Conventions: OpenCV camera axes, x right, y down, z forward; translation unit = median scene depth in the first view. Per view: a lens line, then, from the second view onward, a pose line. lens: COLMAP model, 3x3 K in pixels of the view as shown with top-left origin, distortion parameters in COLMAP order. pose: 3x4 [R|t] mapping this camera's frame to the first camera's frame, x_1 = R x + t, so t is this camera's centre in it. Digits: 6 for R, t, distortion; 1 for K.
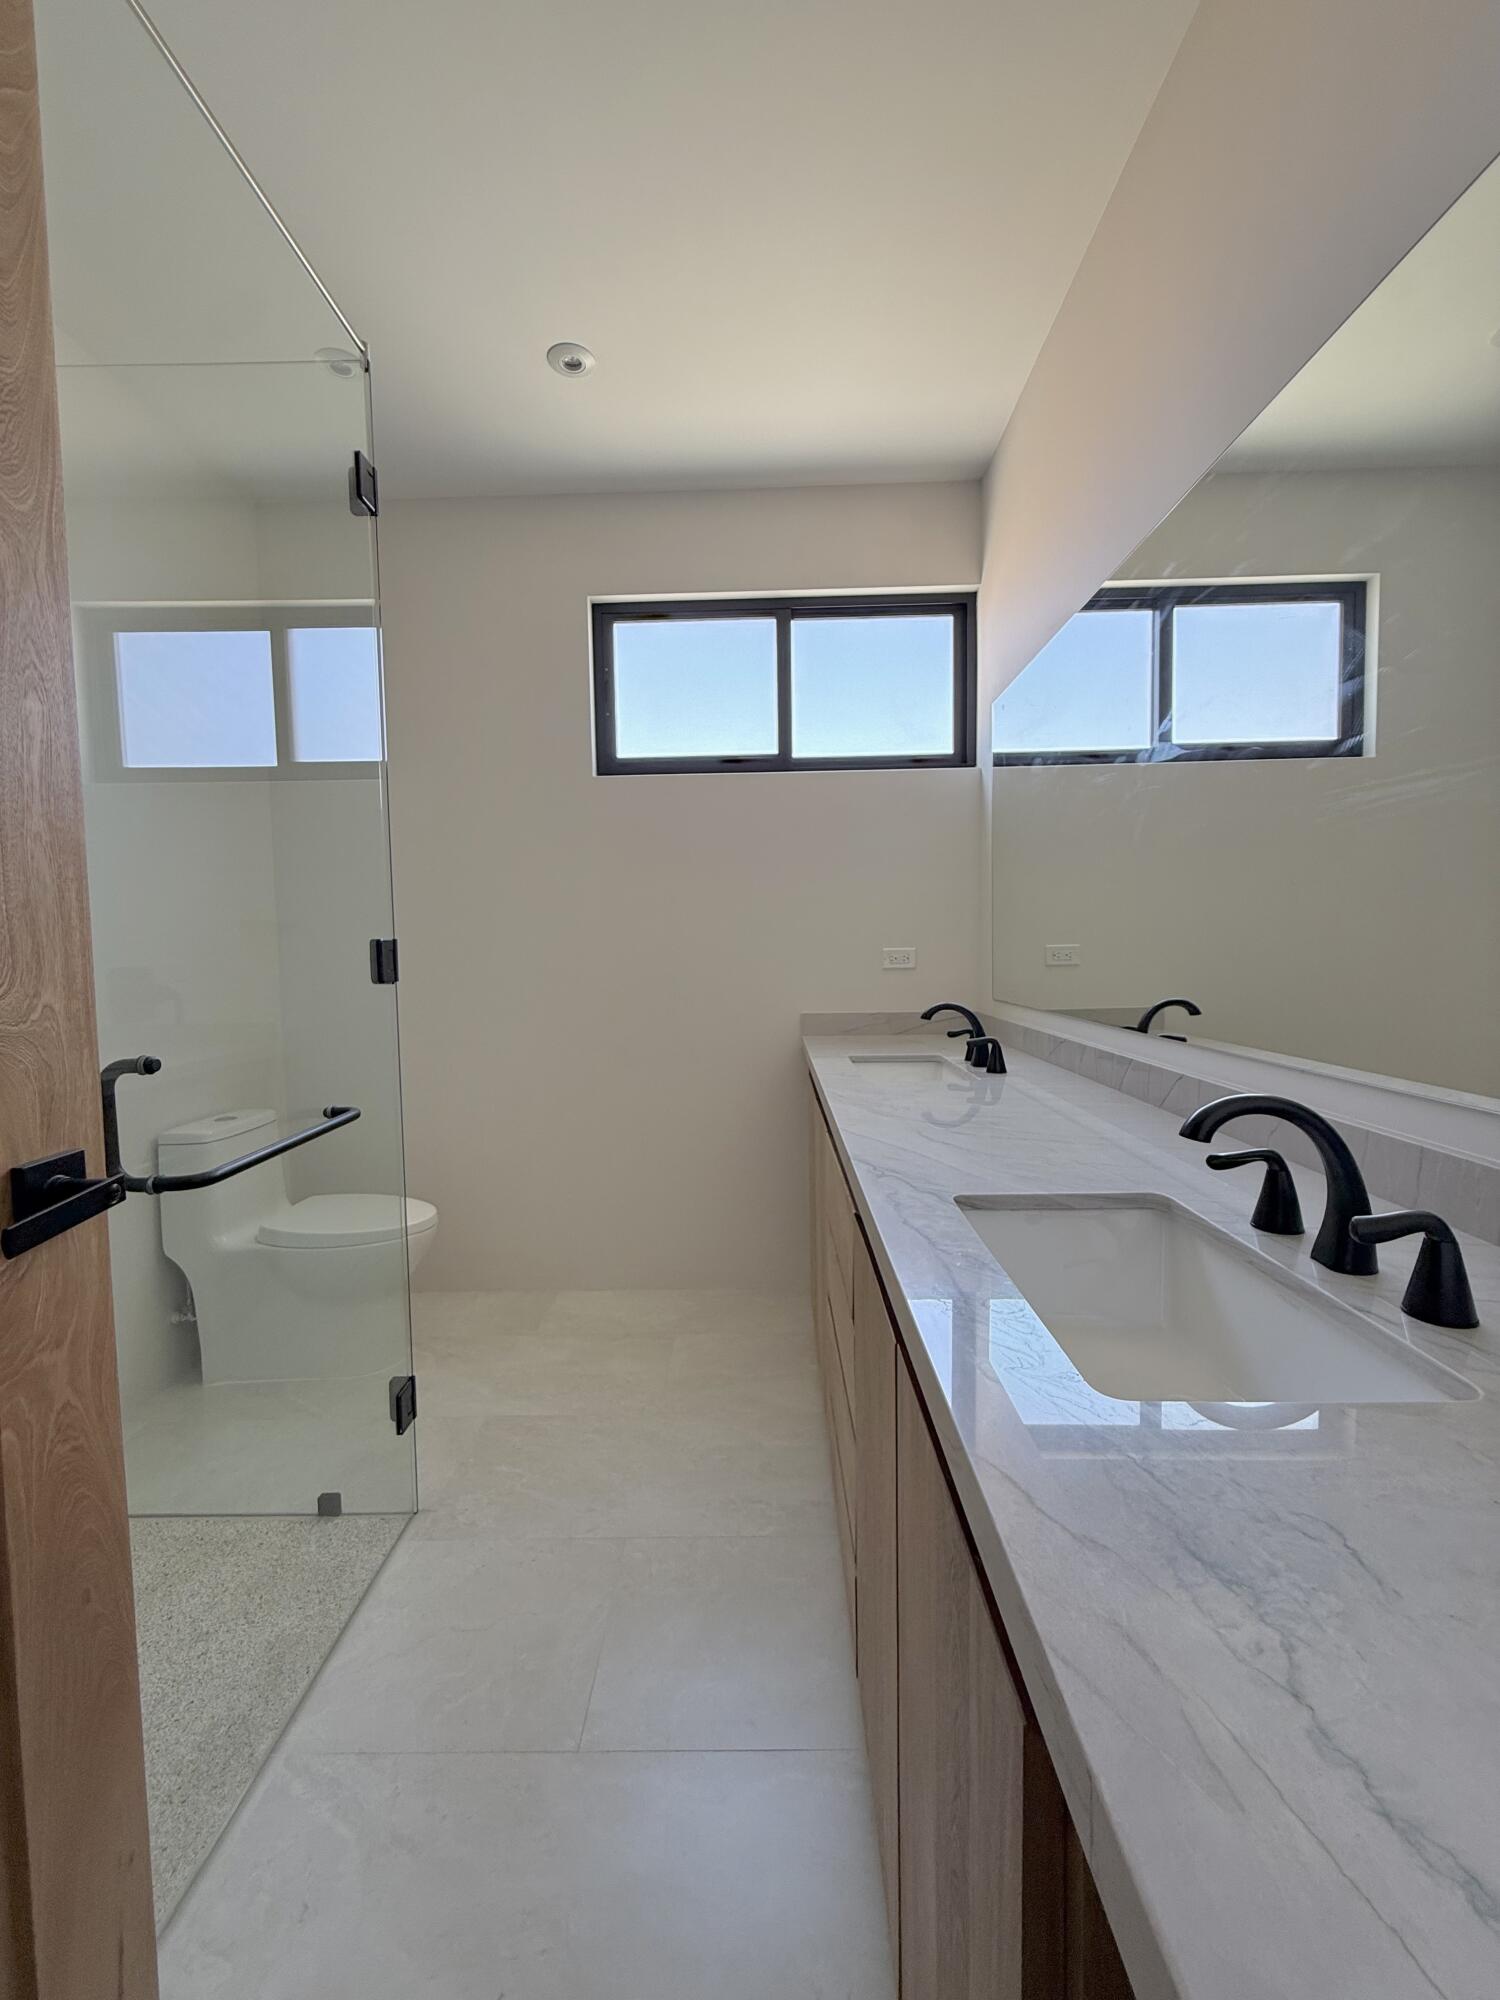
lens RADIAL K [[799.3, 0, 753.4], [0, 799.3, 997.1], [0, 0, 1]] dist [0.000159, 0.000446]
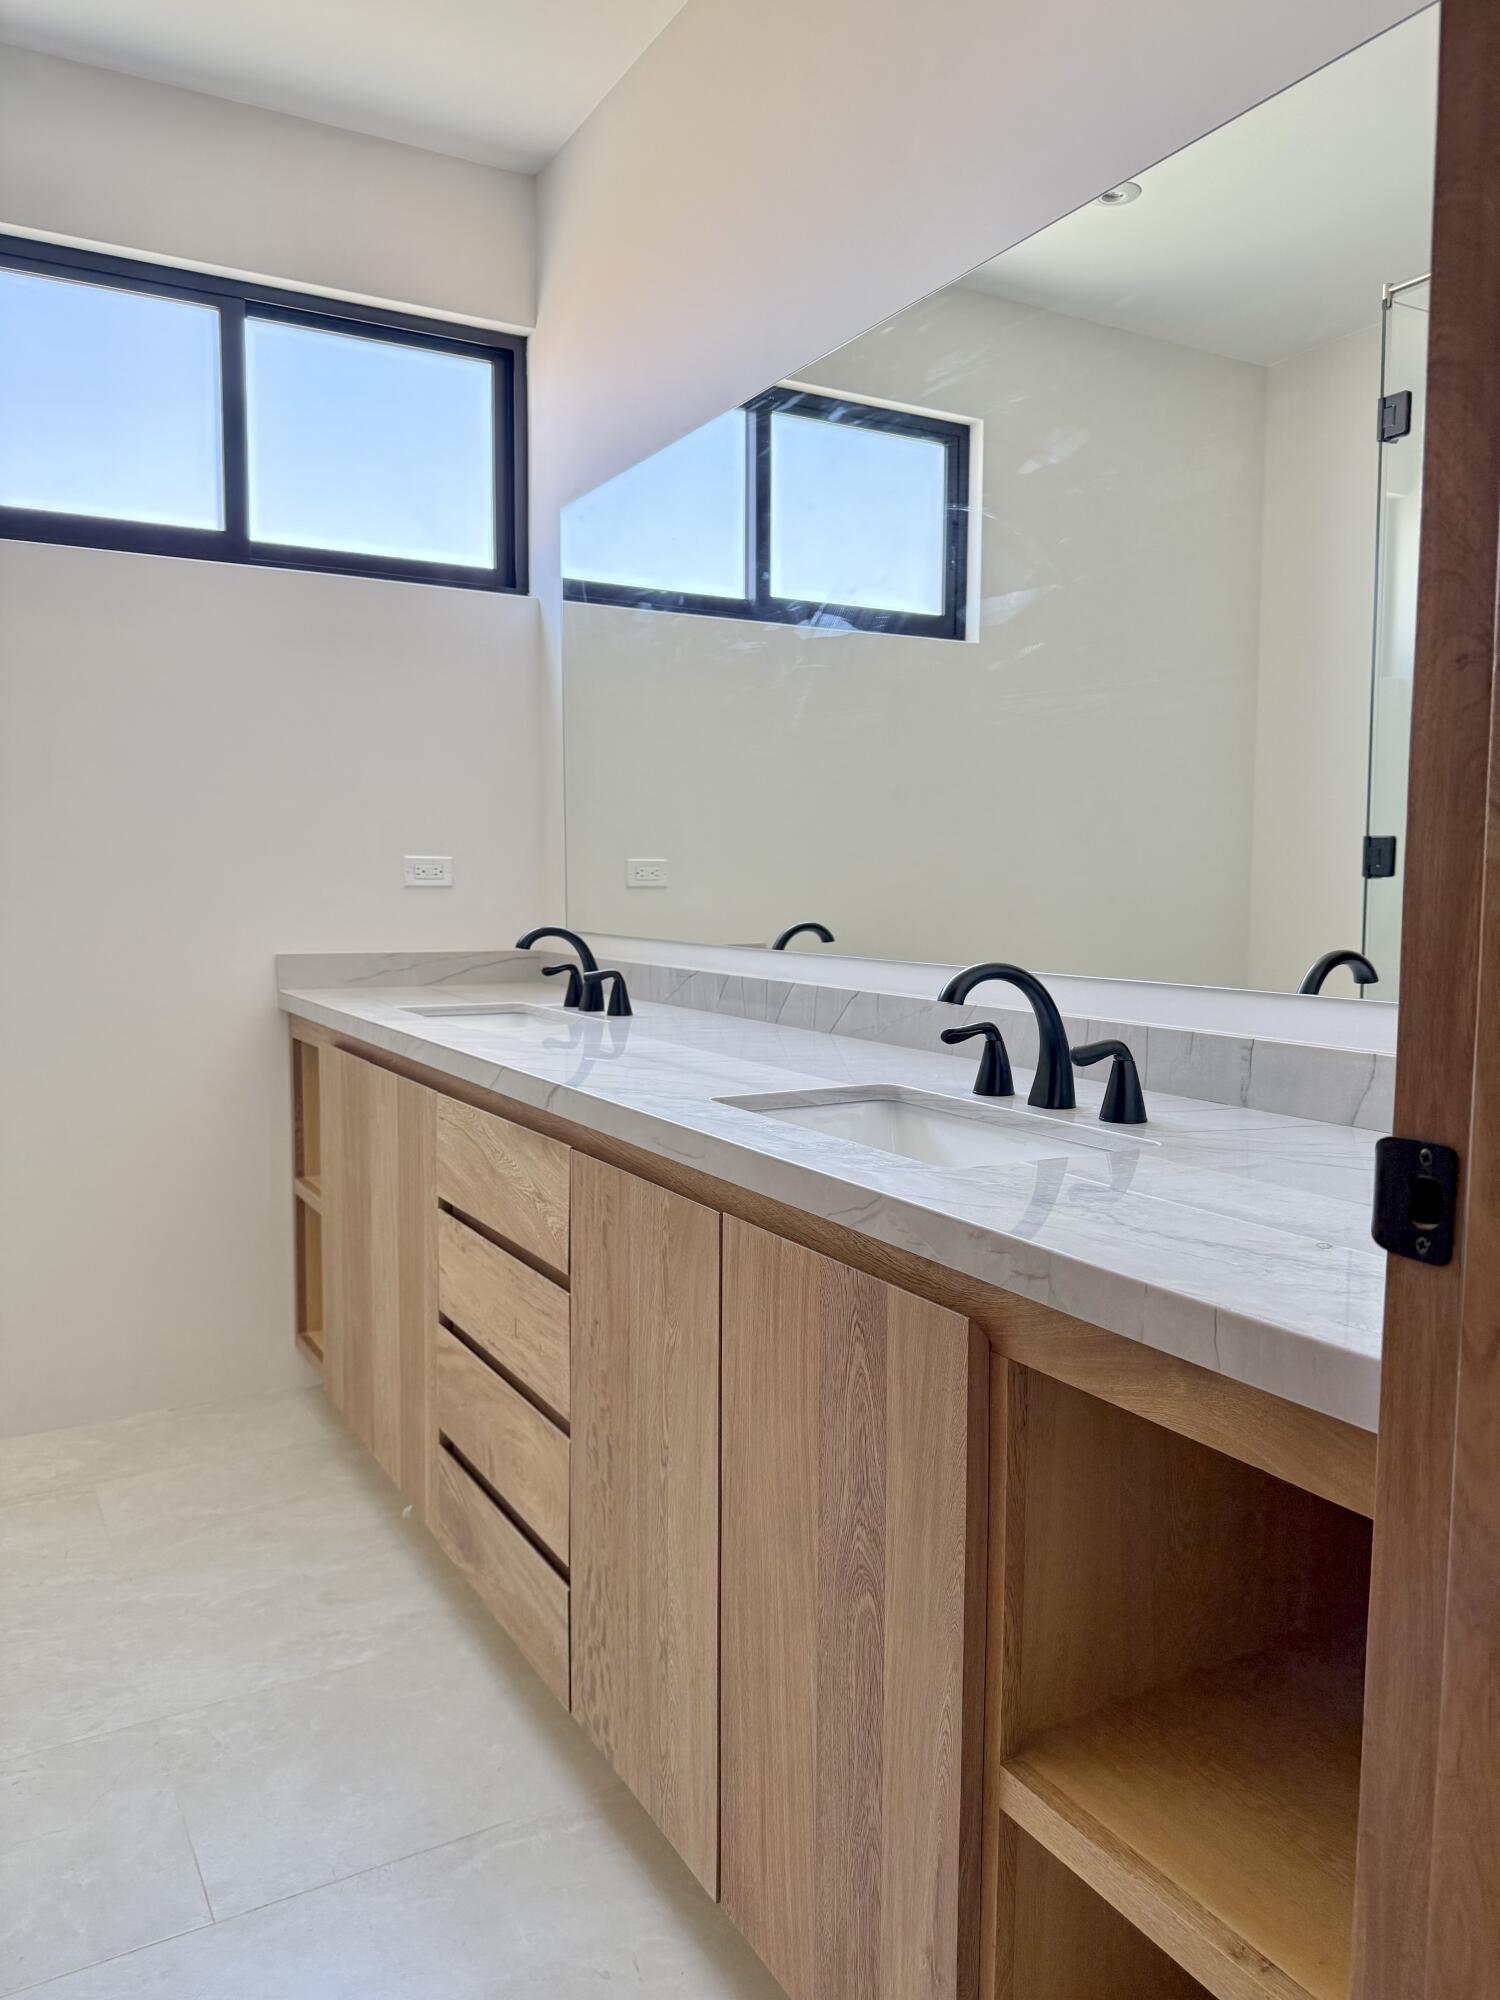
lens RADIAL K [[1405.3, 0, 750.1], [0, 1405.3, 993.9], [0, 0, 1]] dist [0.058068, -0.075844]
pose [[0.859956, -0.021866, 0.509900, -0.205193], [0.012475, 0.999684, 0.021830, 0.034809], [-0.510216, -0.012412, 0.859957, -0.163666]]
